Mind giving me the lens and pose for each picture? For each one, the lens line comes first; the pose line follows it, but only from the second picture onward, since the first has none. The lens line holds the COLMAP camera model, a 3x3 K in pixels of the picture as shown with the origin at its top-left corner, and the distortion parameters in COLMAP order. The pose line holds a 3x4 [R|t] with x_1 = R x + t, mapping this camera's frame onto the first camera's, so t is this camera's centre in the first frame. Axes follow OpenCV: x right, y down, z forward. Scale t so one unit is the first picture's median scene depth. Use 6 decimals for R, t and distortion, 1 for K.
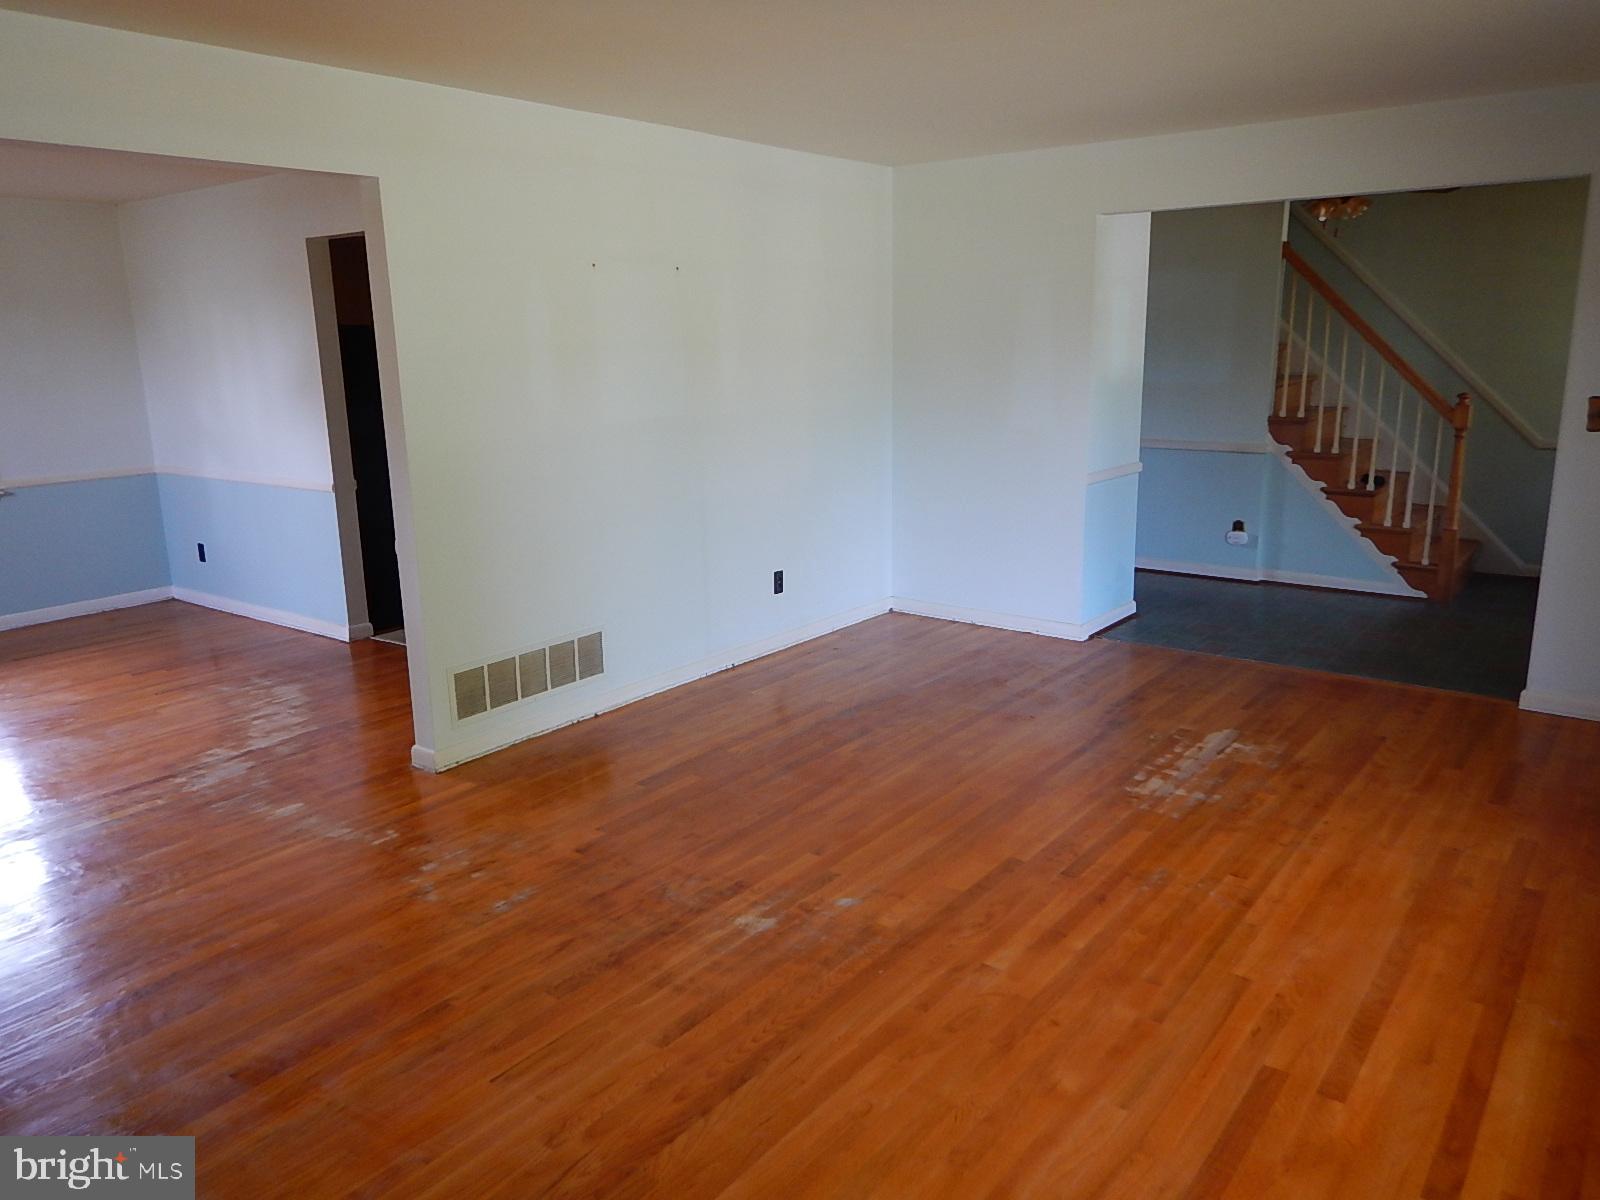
lens RADIAL K [[1152.1, 0, 803.1], [0, 1152.1, 591.6], [0, 0, 1]] dist [0.020250, 0.002697]
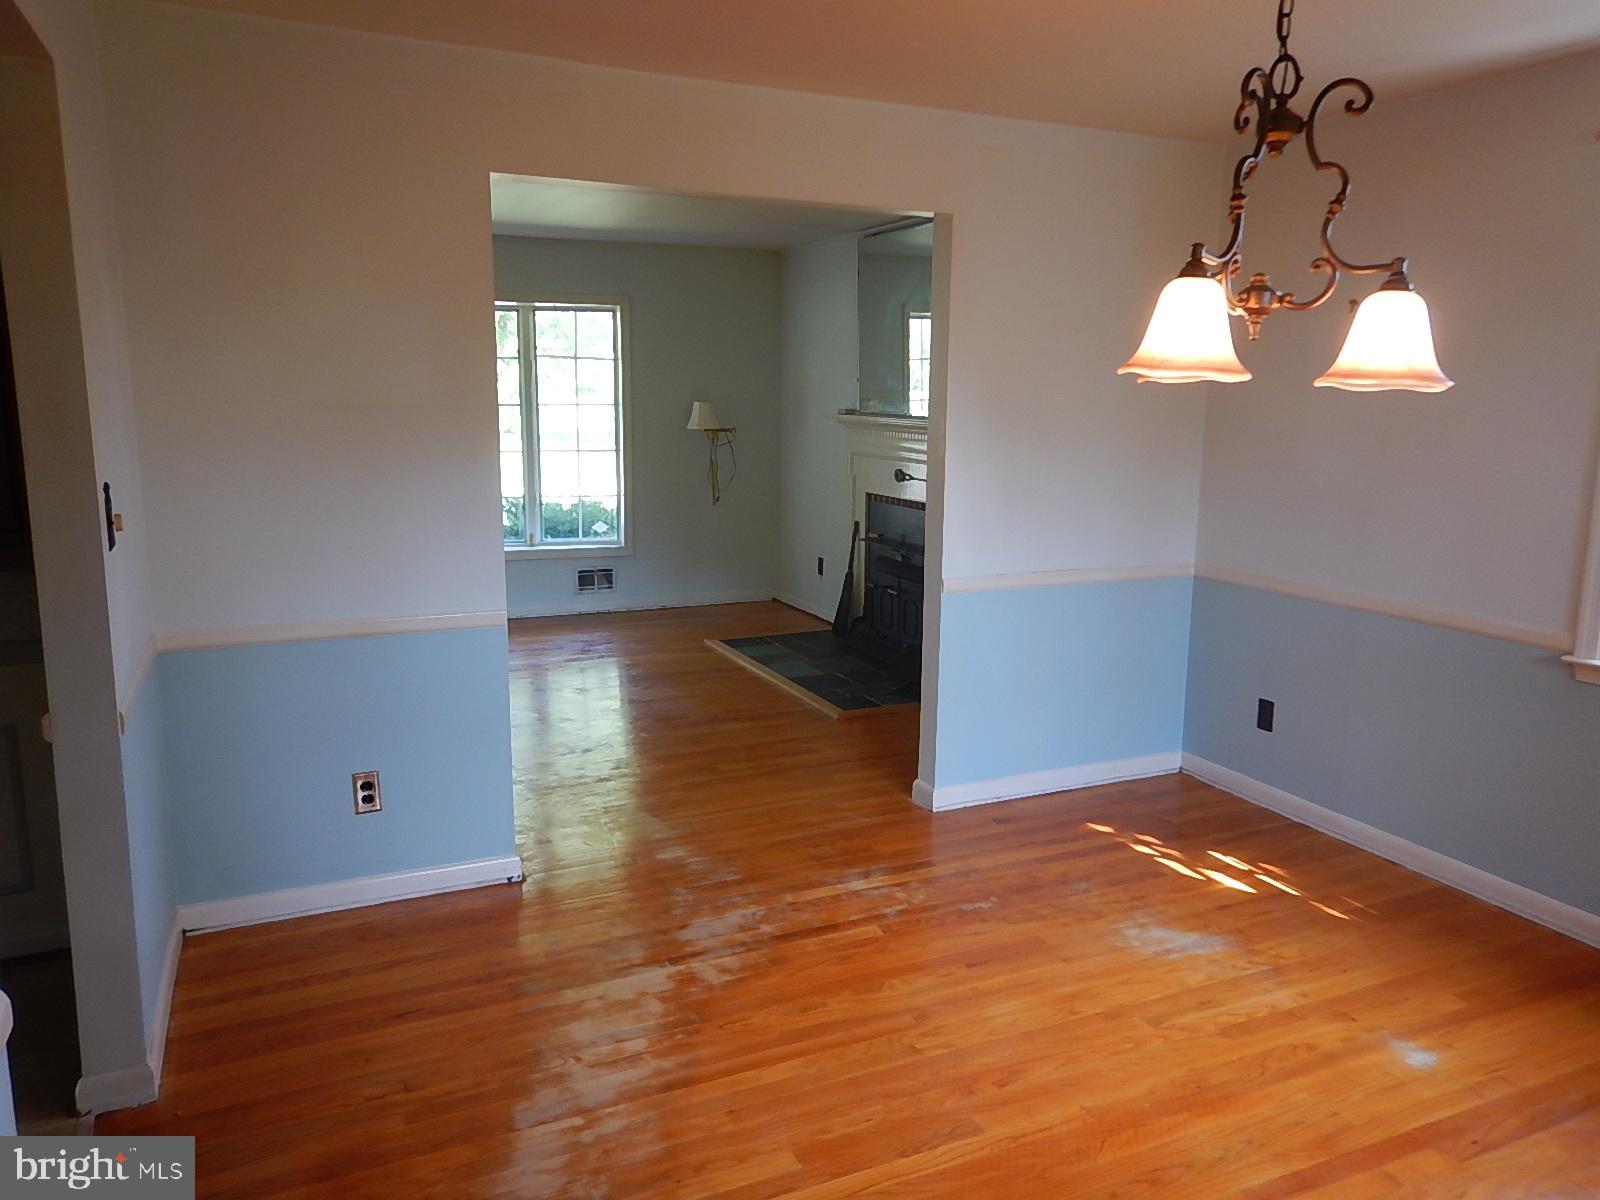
lens RADIAL K [[1151.7, 0, 800.0], [0, 1151.7, 600.0], [0, 0, 1]] dist [-0.000698, 0.001226]
pose [[-0.885961, -0.077206, 0.457287, -1.081910], [0.104517, 0.927437, 0.359077, -0.381208], [-0.451828, 0.365923, -0.813604, 1.863510]]
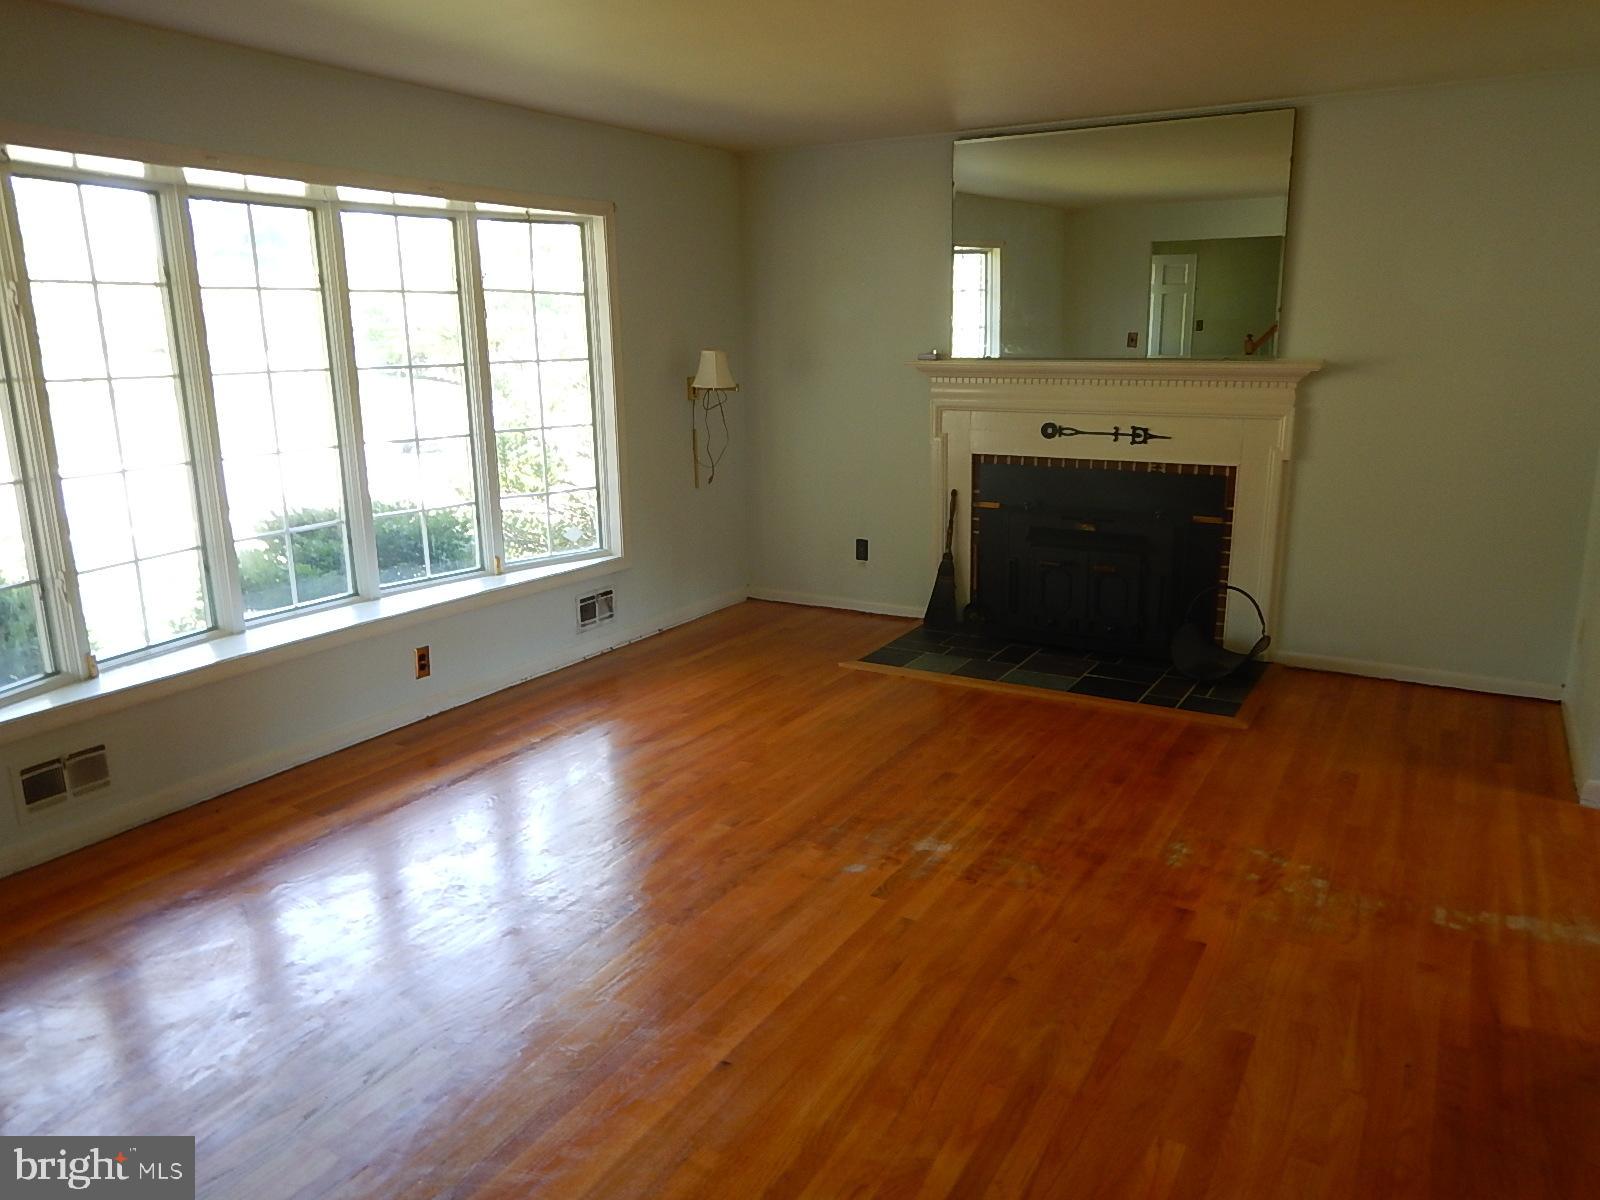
lens RADIAL K [[1151.7, 0, 800.0], [0, 1151.7, 600.0], [0, 0, 1]] dist [-0.000698, 0.001226]
pose [[-0.991605, 0.055081, -0.116983, 0.177936], [-0.001635, 0.899317, 0.437294, -0.360108], [0.129292, 0.433814, -0.891678, 1.656847]]
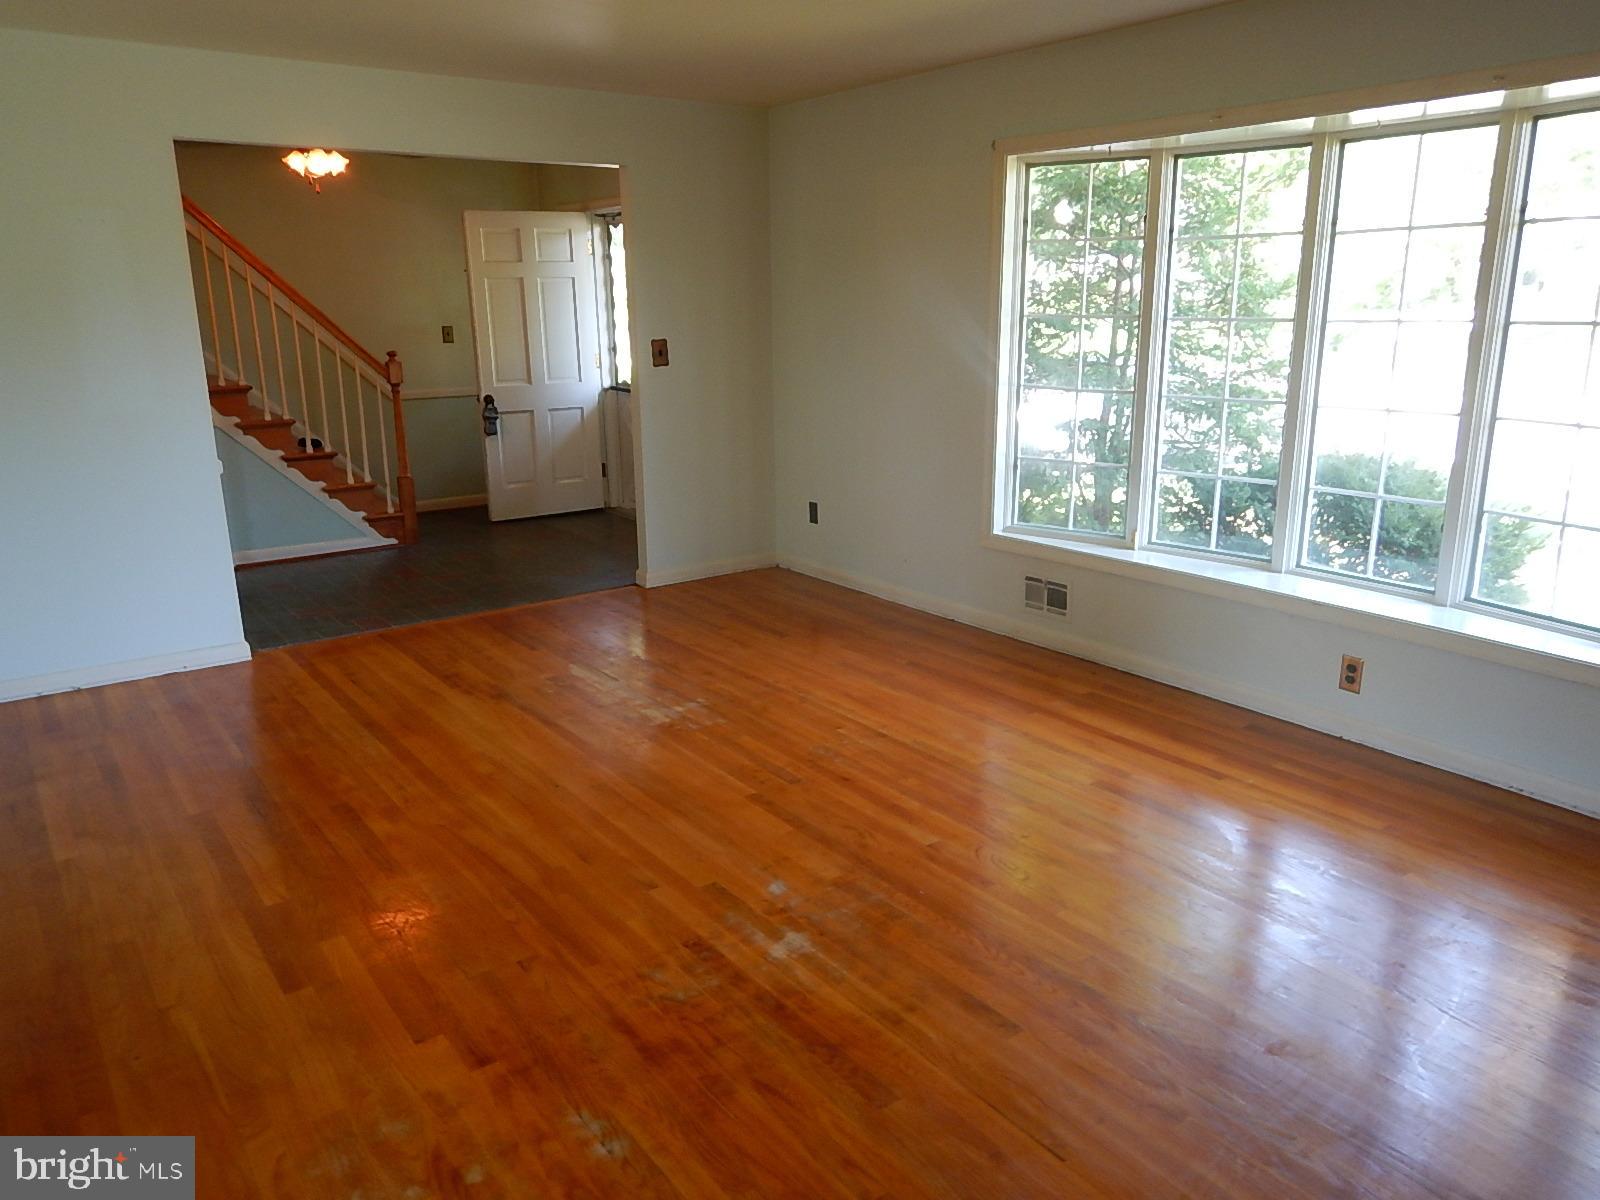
lens RADIAL K [[1152.1, 0, 803.1], [0, 1152.1, 591.6], [0, 0, 1]] dist [0.020250, 0.002697]
pose [[0.276764, -0.228597, 0.933352, -0.703487], [0.215433, 0.961329, 0.171568, -0.103980], [-0.936478, 0.153591, 0.315308, 0.600278]]
